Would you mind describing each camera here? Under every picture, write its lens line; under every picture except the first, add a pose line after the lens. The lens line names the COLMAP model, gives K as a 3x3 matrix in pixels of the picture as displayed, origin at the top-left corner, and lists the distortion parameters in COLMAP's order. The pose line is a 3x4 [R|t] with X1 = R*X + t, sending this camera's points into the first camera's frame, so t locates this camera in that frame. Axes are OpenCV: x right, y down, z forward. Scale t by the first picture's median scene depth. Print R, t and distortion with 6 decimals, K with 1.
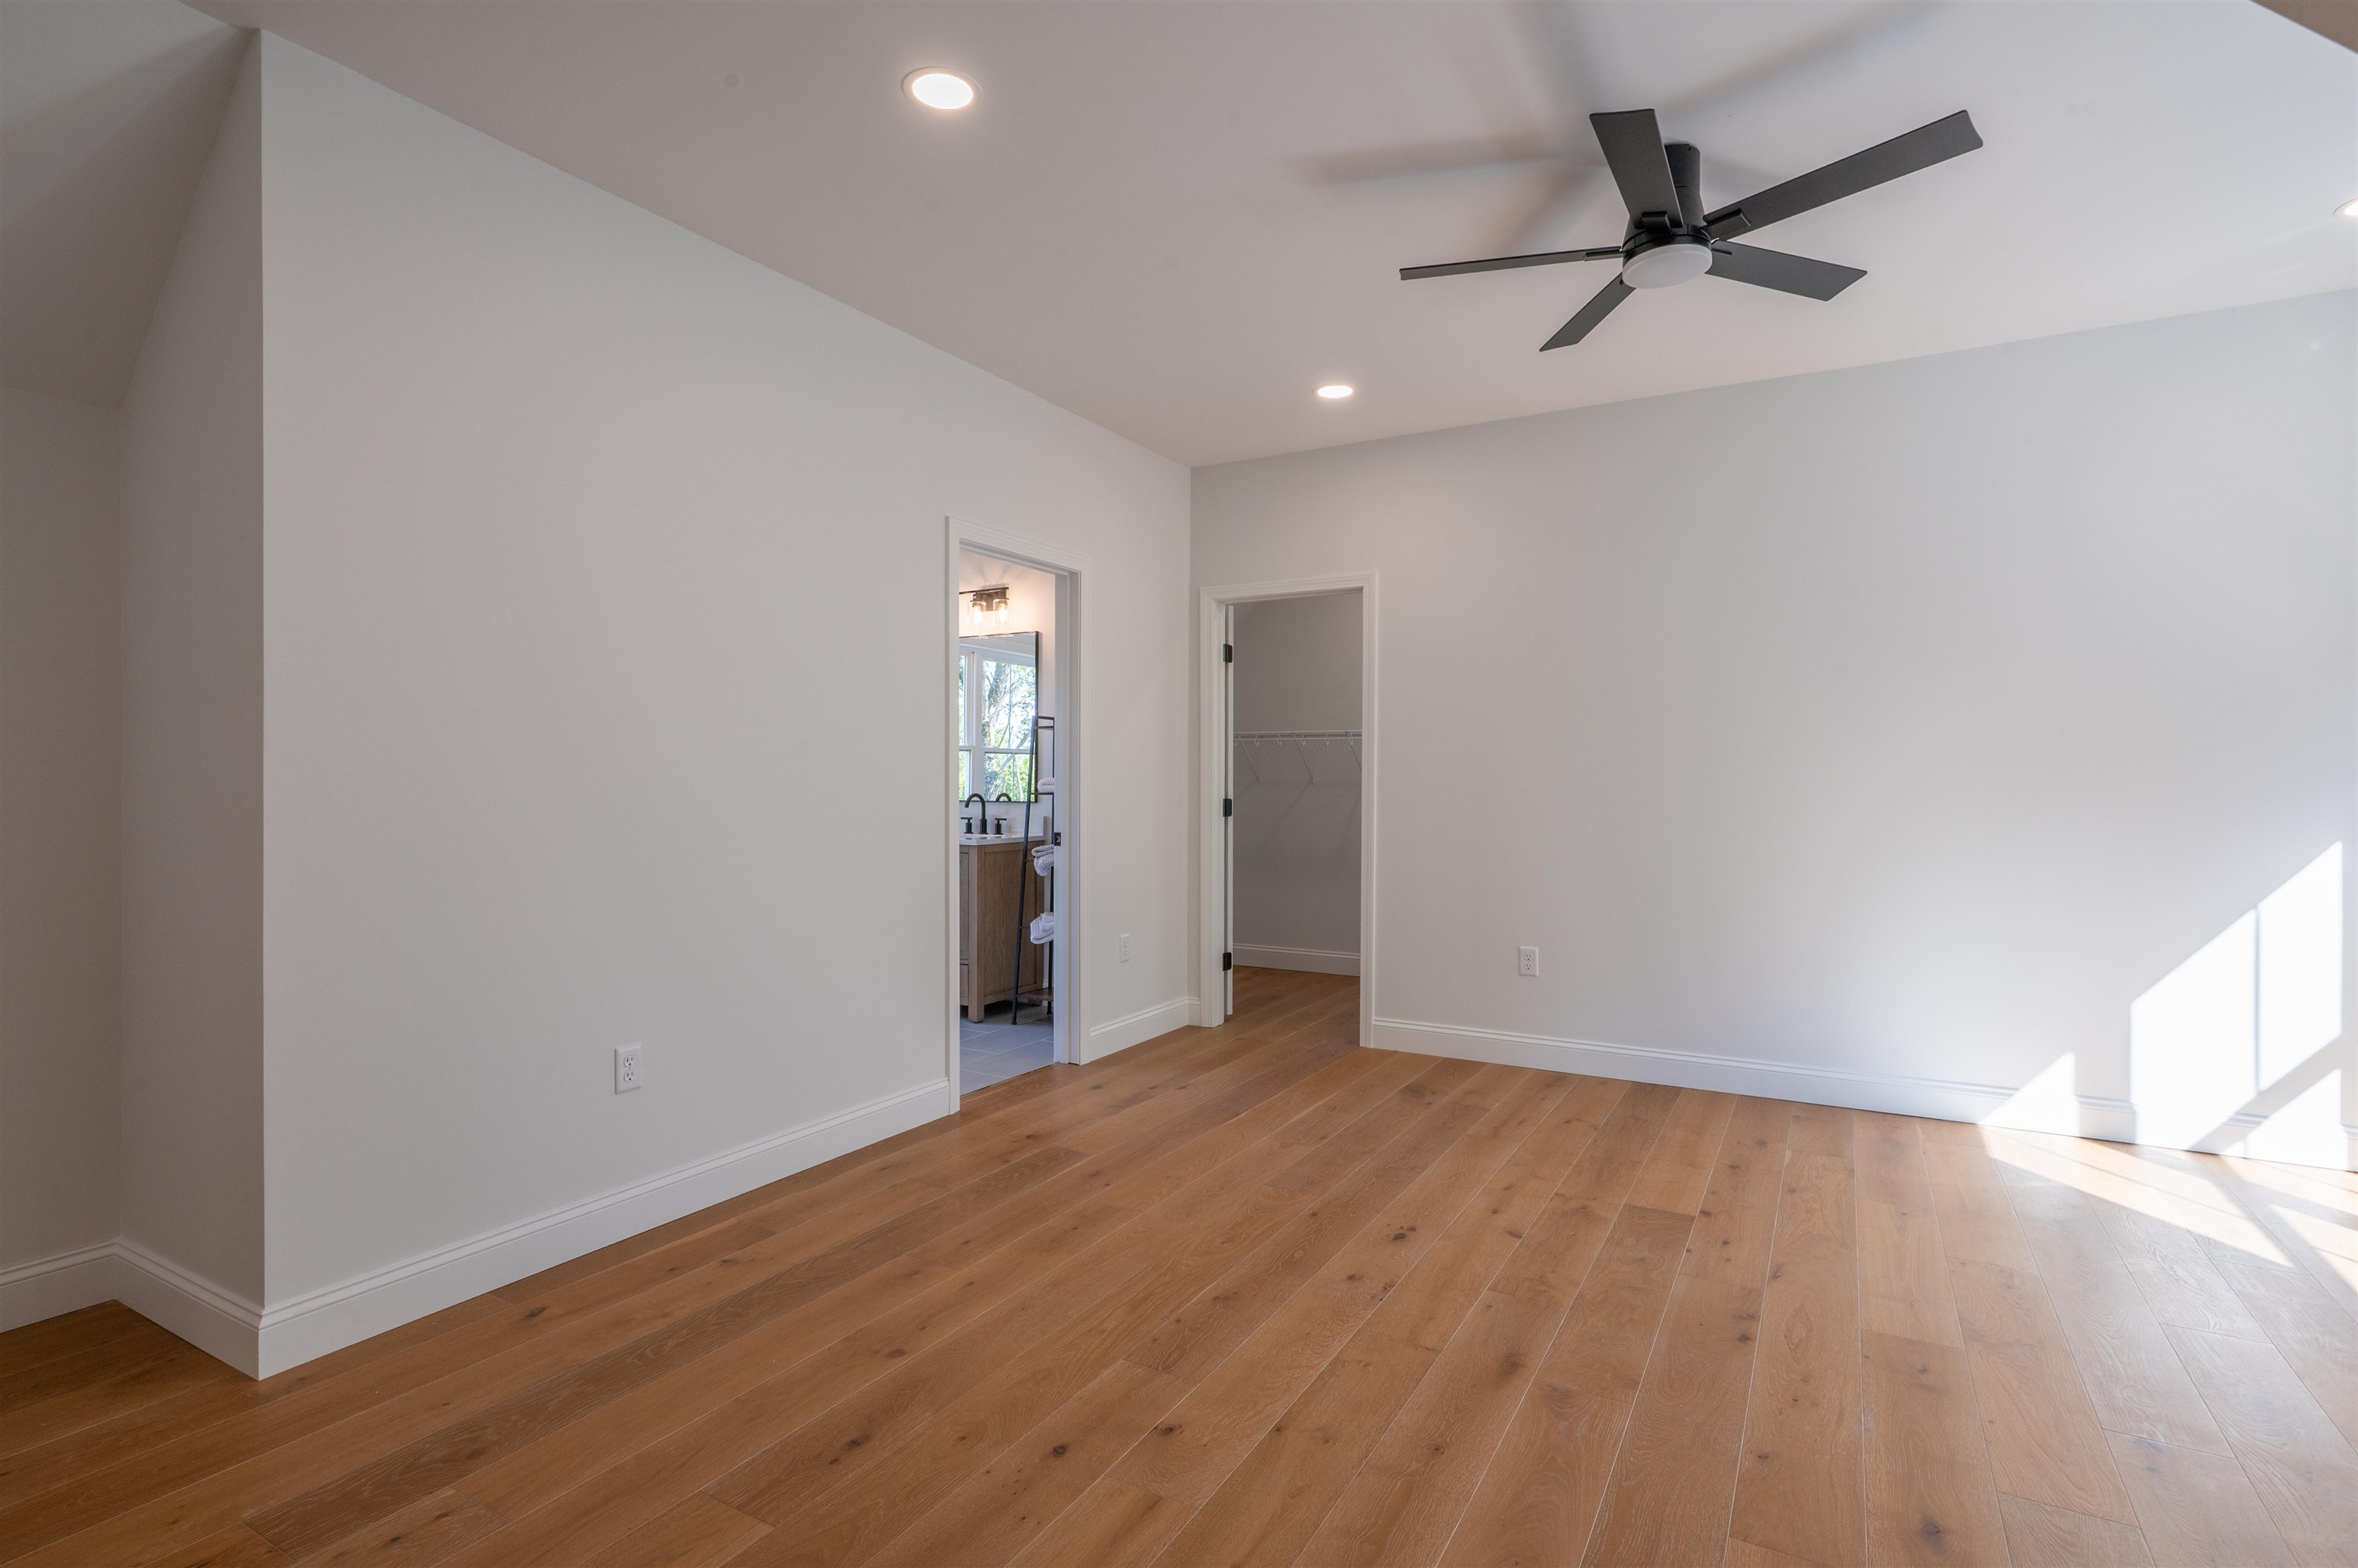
lens RADIAL K [[1146.6, 0, 1194.1], [0, 1146.6, 778.5], [0, 0, 1]] dist [-0.002065, 0.000266]
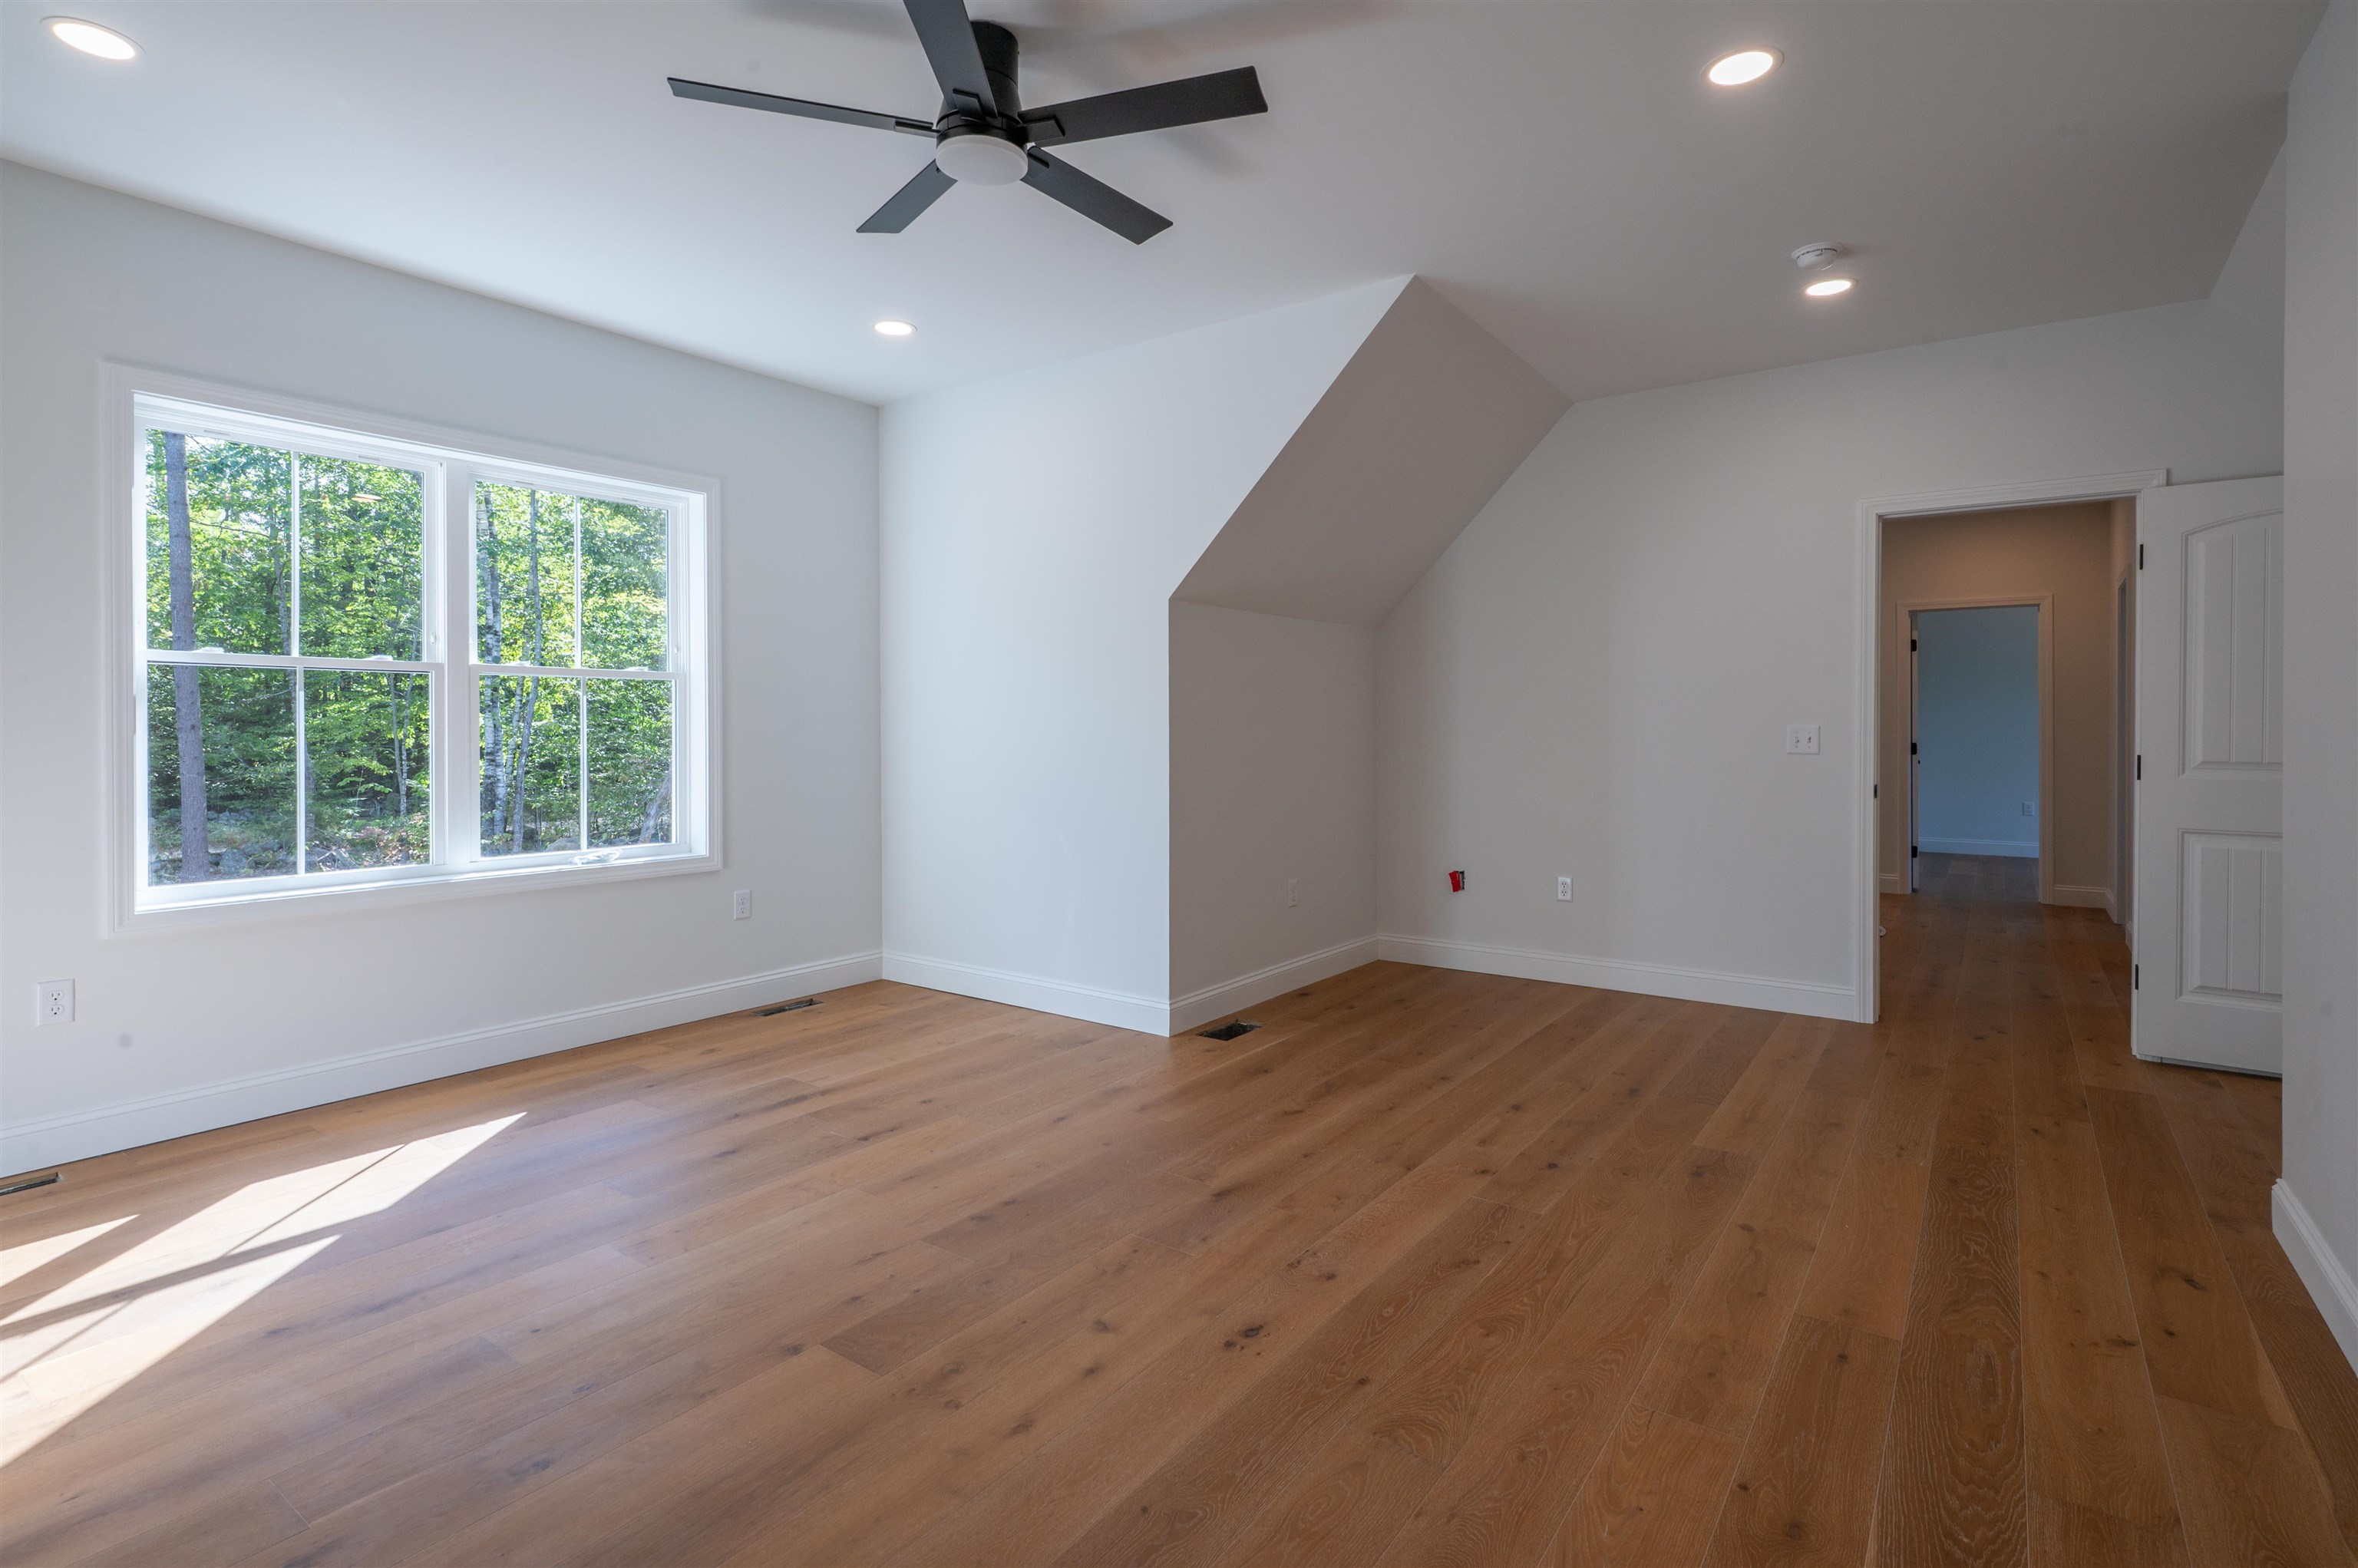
lens RADIAL K [[1102.4, 0, 1247.6], [0, 1102.4, 790.6], [0, 0, 1]] dist [-0.001101, 0.000344]
pose [[-0.998131, -0.005680, 0.060854, 0.130878], [-0.002139, 0.998308, 0.058106, 0.002407], [-0.061081, 0.057867, -0.996454, 1.585867]]
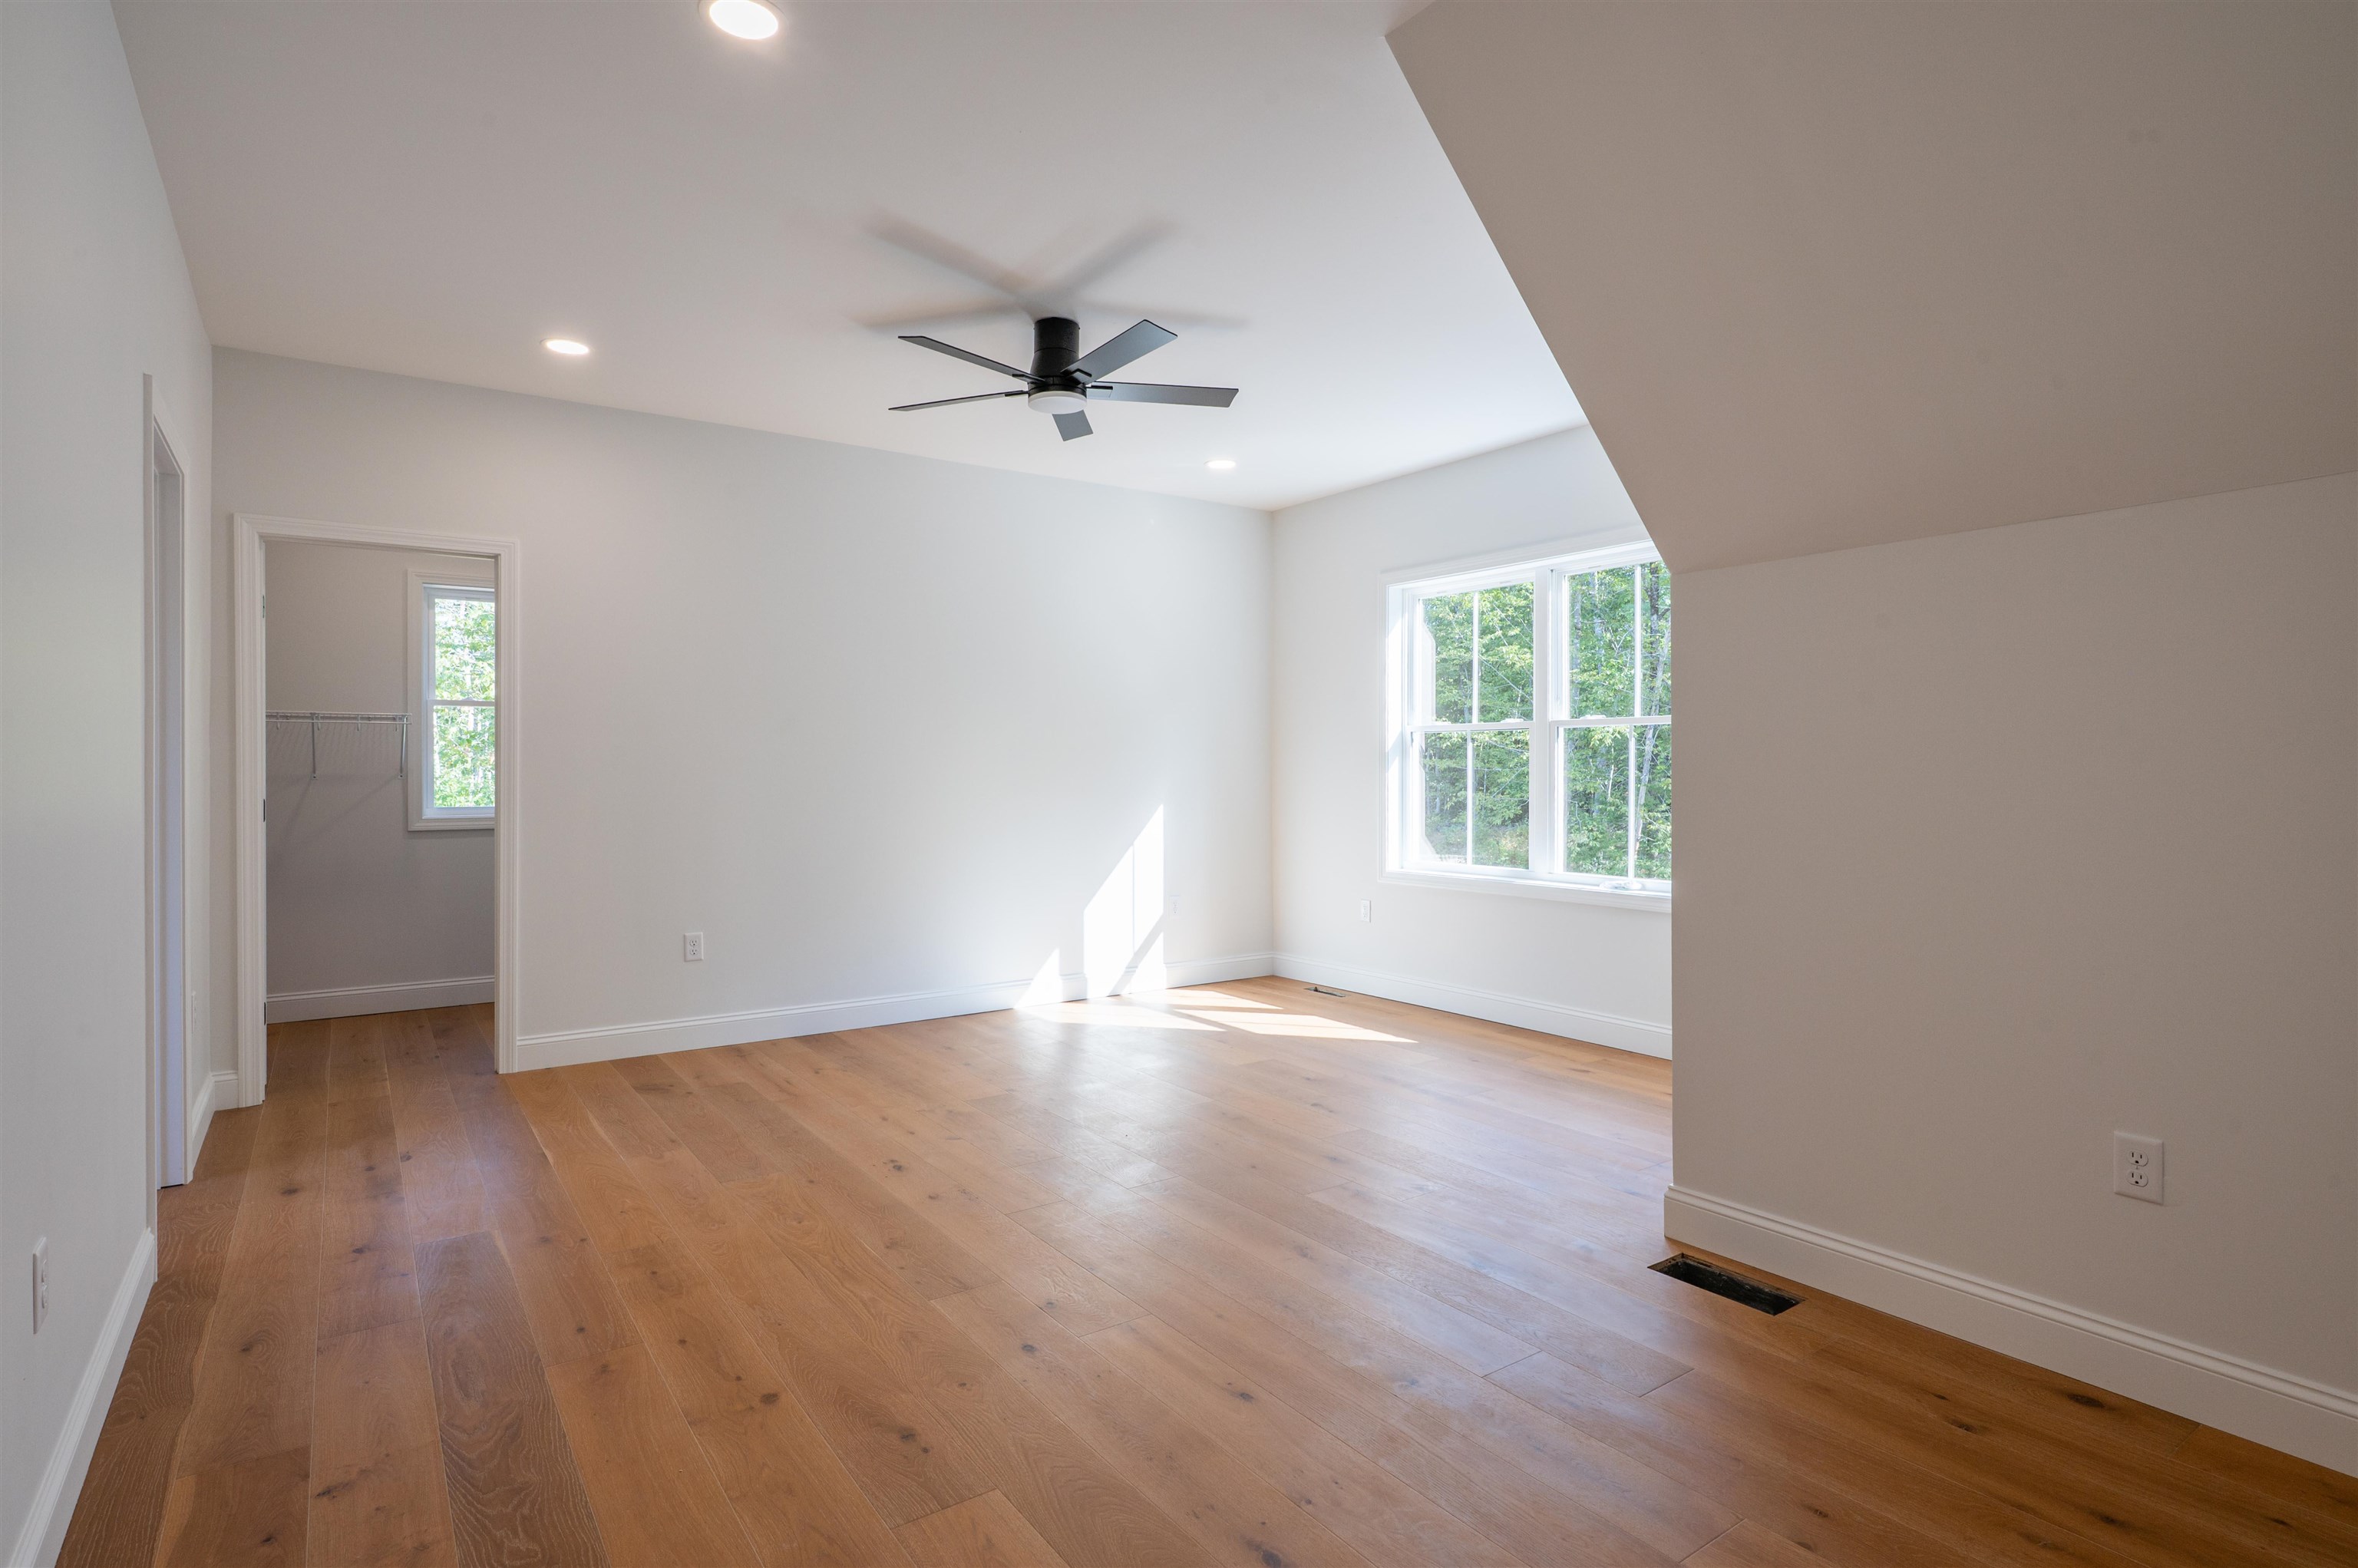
lens RADIAL K [[1211.3, 0, 1139.5], [0, 1211.3, 772.0], [0, 0, 1]] dist [0.001856, 0.000695]
pose [[0.431661, -0.004271, 0.902026, -0.757566], [0.003760, 0.999989, 0.002935, -0.000265], [-0.902028, 0.002125, 0.431672, 0.237254]]
